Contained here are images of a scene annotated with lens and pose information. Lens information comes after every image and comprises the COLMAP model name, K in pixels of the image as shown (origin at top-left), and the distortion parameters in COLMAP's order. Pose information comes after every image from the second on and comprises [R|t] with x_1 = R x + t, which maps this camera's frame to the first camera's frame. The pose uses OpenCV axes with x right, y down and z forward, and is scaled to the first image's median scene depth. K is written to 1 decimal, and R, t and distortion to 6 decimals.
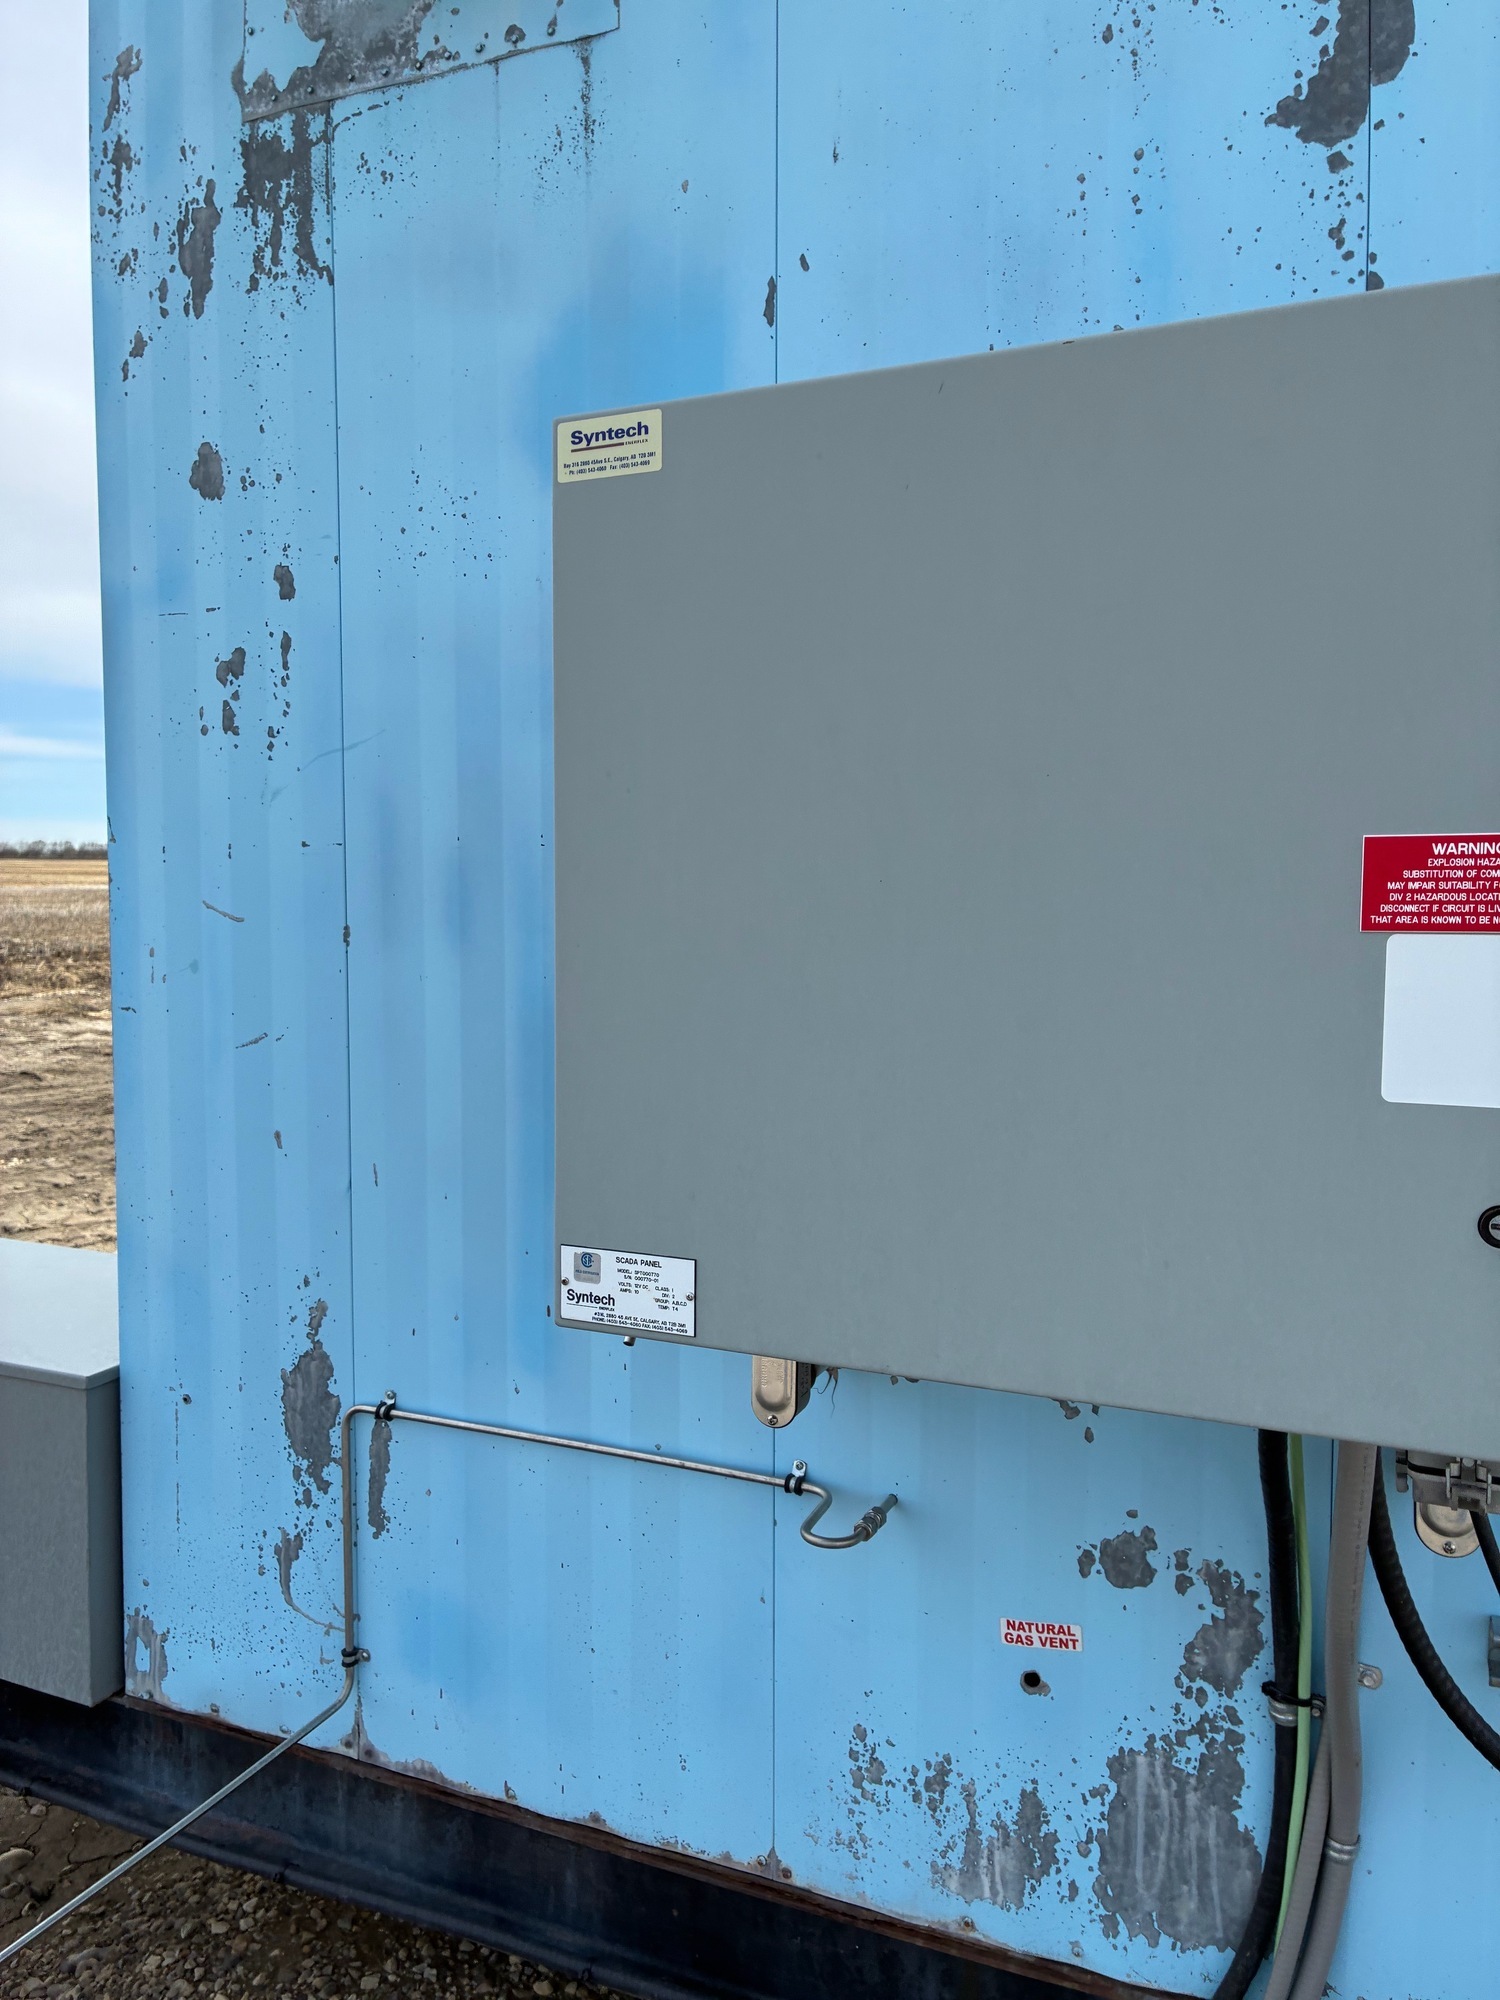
lens RADIAL K [[1525.5, 0, 739.3], [0, 1525.5, 1002.9], [0, 0, 1]] dist [0.040144, -0.046003]
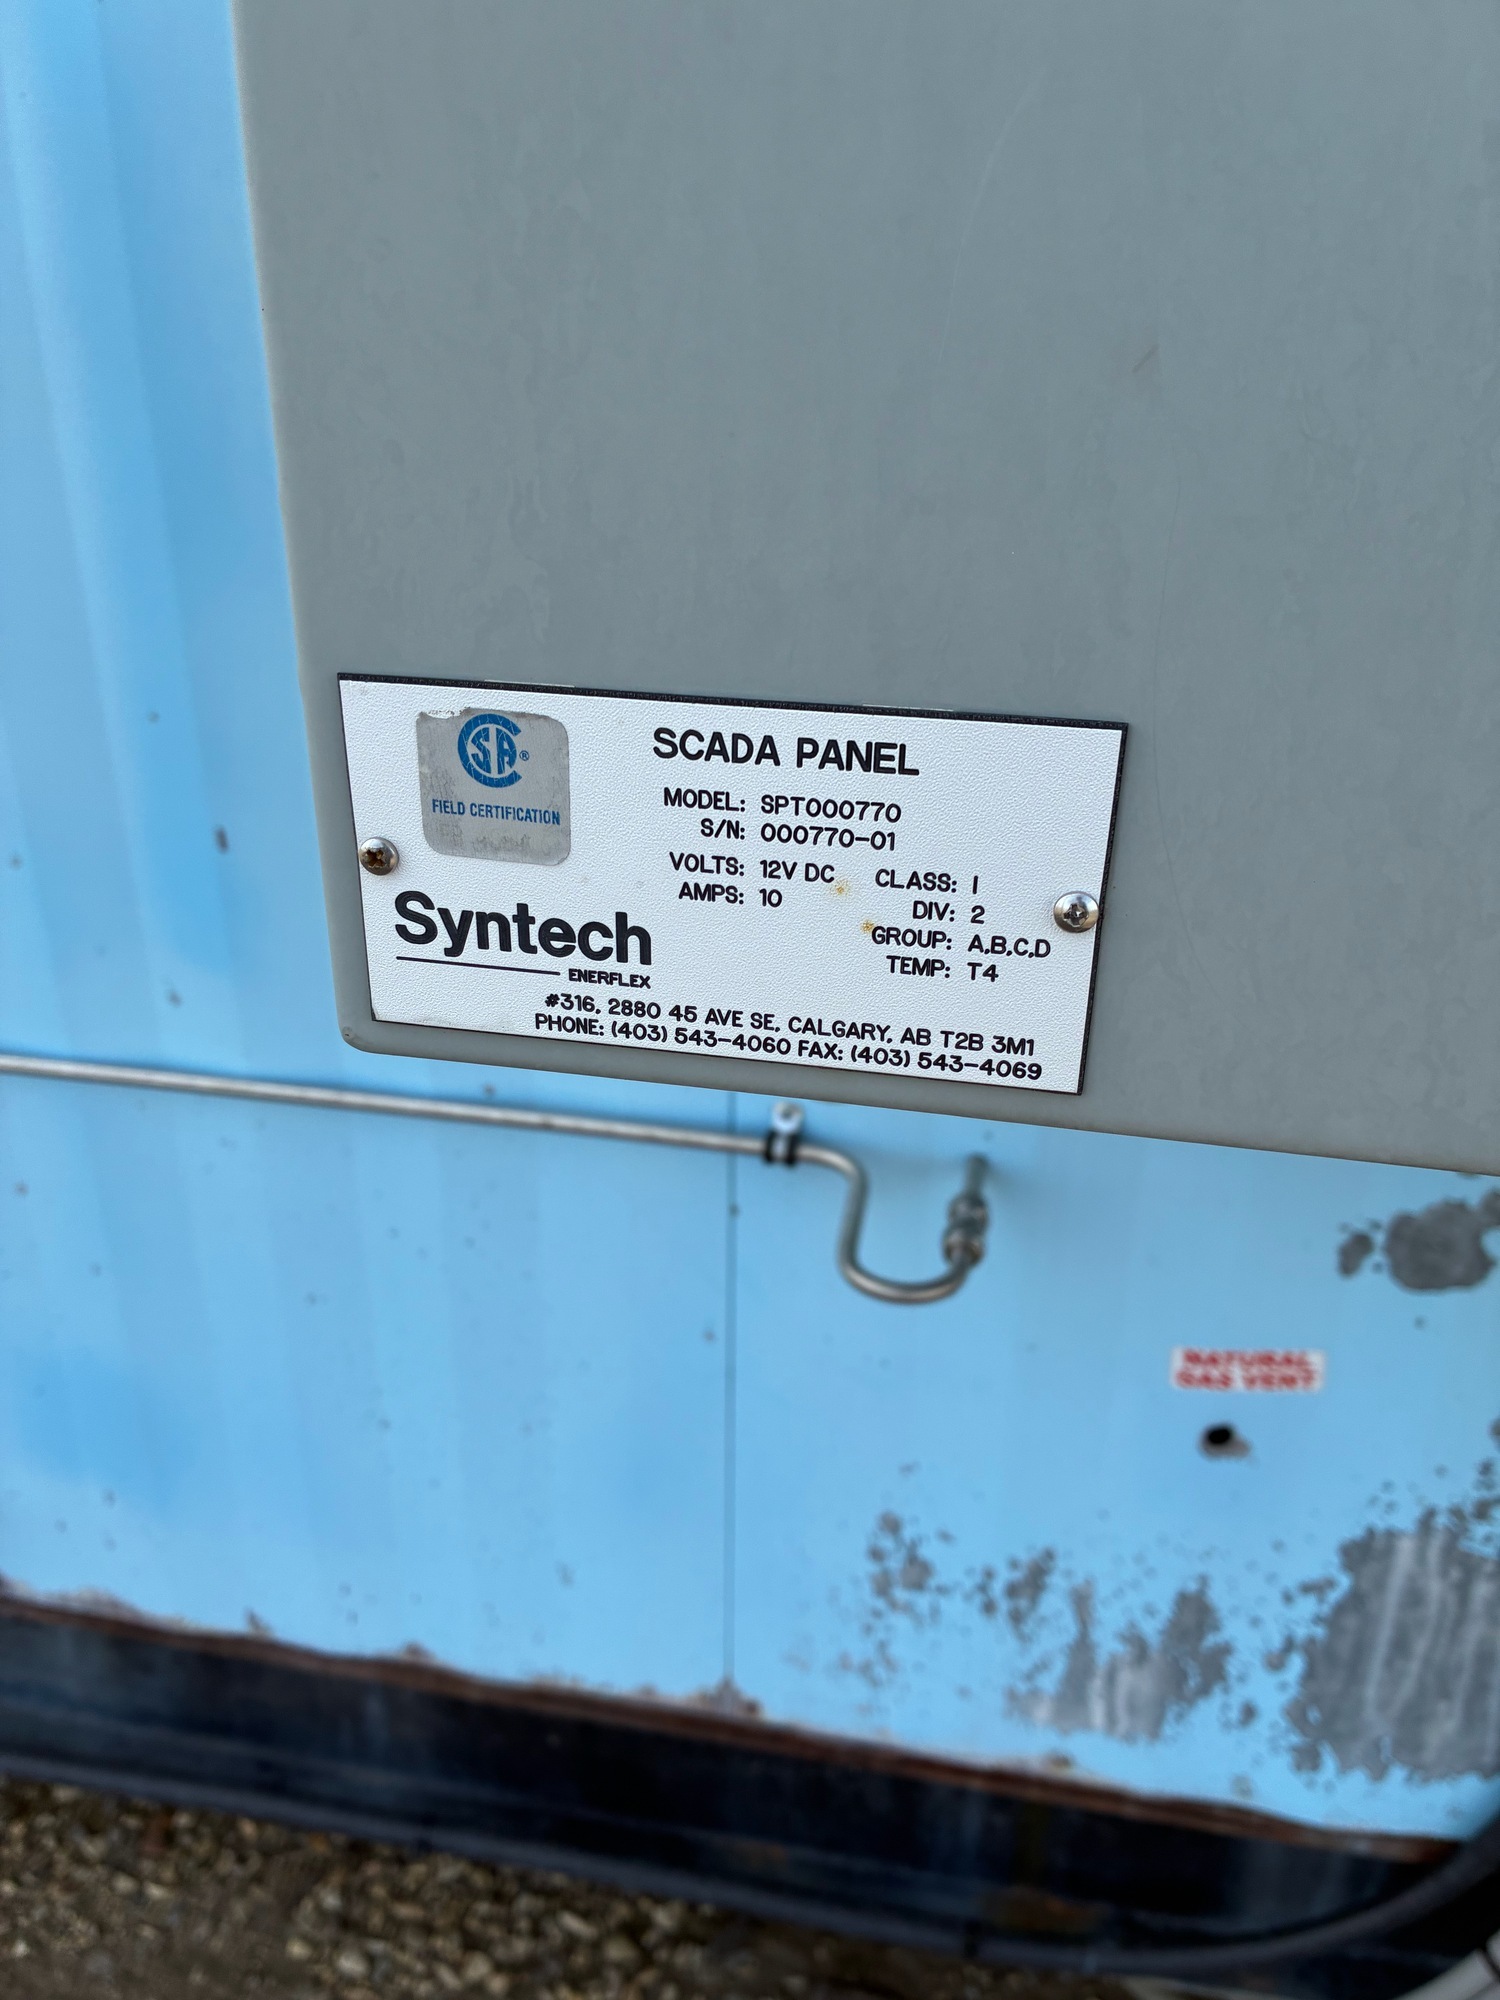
lens RADIAL K [[1525.5, 0, 758.2], [0, 1525.5, 1028.7], [0, 0, 1]] dist [0.040144, -0.046003]
pose [[0.971799, -0.089441, 0.218191, -0.078909], [0.002675, 0.929400, 0.369065, 0.090313], [-0.235796, -0.358073, 0.903429, 0.560395]]
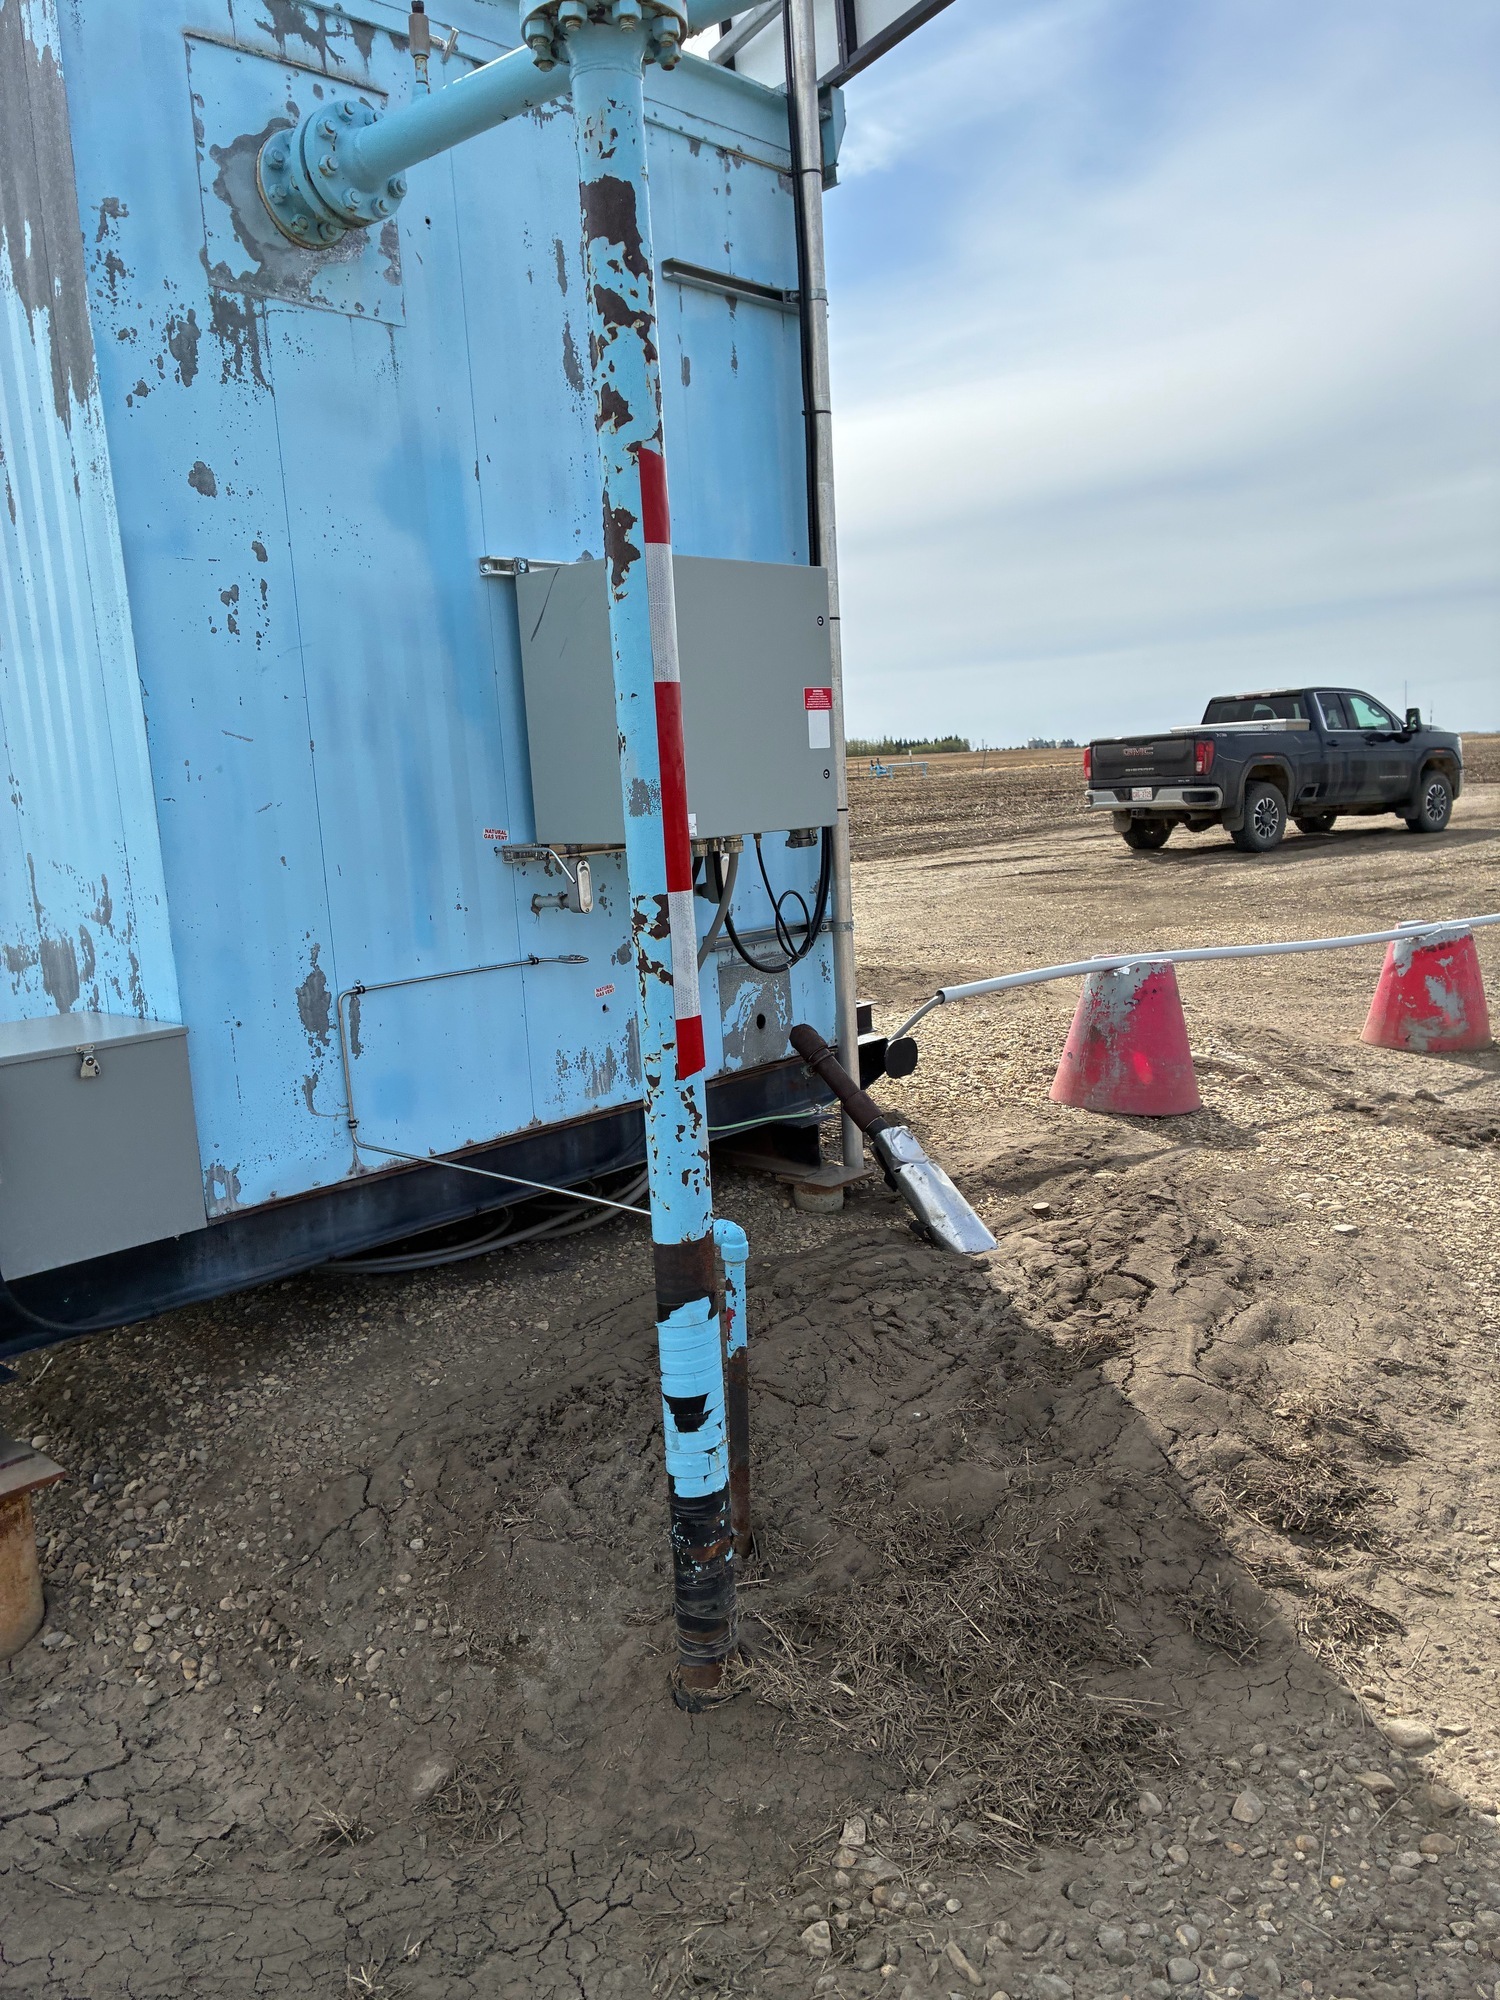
lens RADIAL K [[1525.5, 0, 744.1], [0, 1525.5, 1014.1], [0, 0, 1]] dist [0.040144, -0.046003]
pose [[0.300174, -0.175462, 0.937608, -2.206722], [0.120093, 0.982067, 0.145335, 0.080421], [-0.946294, 0.068975, 0.315863, -0.099025]]
